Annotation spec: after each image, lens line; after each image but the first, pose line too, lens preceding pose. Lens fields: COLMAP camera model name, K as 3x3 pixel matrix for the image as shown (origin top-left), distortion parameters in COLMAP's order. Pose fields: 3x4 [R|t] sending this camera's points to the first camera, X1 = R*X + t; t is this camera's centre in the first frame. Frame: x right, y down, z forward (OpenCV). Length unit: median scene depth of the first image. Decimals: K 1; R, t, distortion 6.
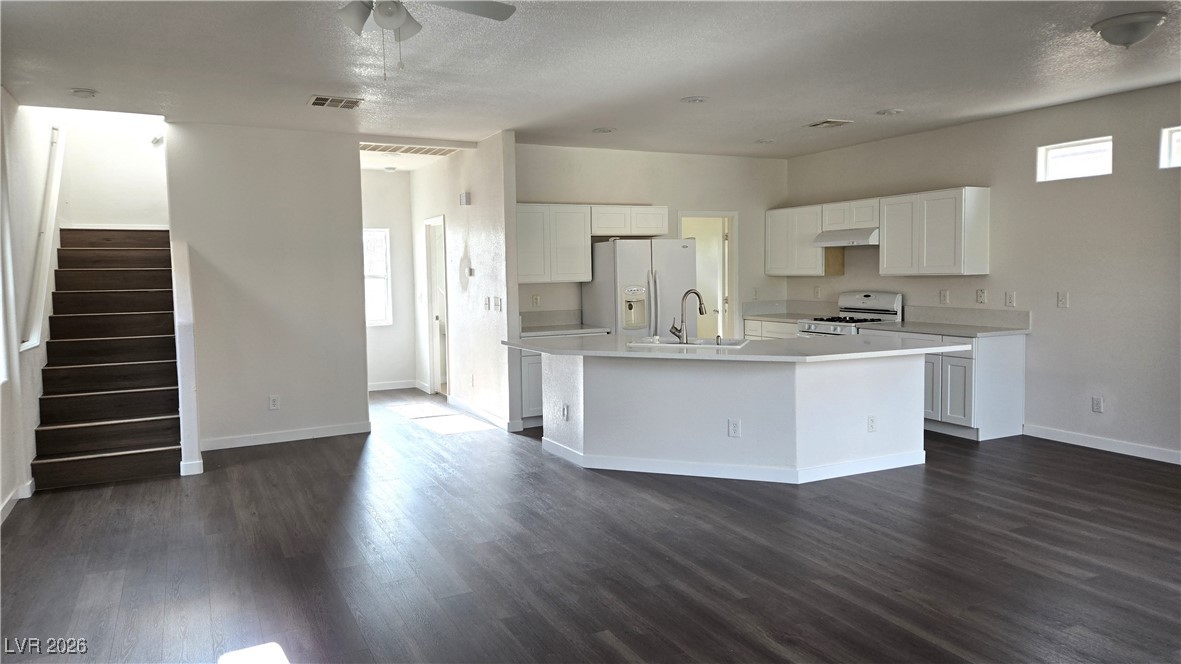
lens RADIAL K [[773.0, 0, 590.5], [0, 773.0, 332.0], [0, 0, 1]] dist [-0.000139, -0.000708]
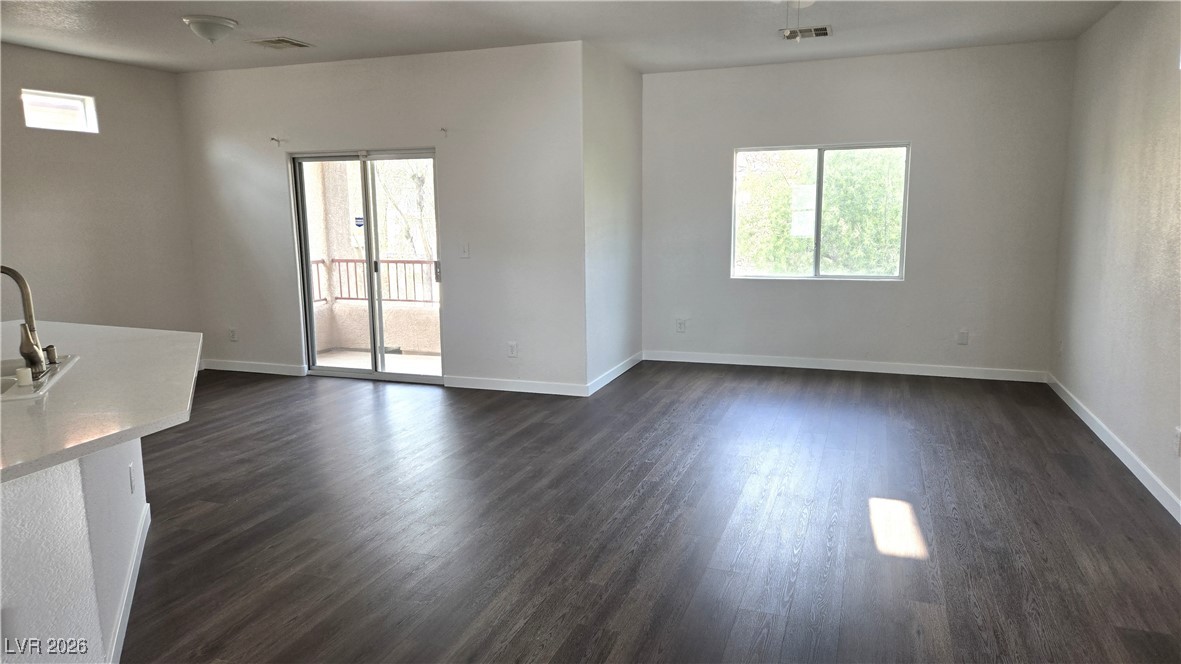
lens RADIAL K [[773.0, 0, 590.5], [0, 773.0, 332.0], [0, 0, 1]] dist [-0.000139, -0.000708]
pose [[-0.686323, -0.091359, 0.721536, -0.576601], [0.080637, 0.976404, 0.200331, -0.097175], [-0.722813, 0.195675, -0.662762, 1.268247]]
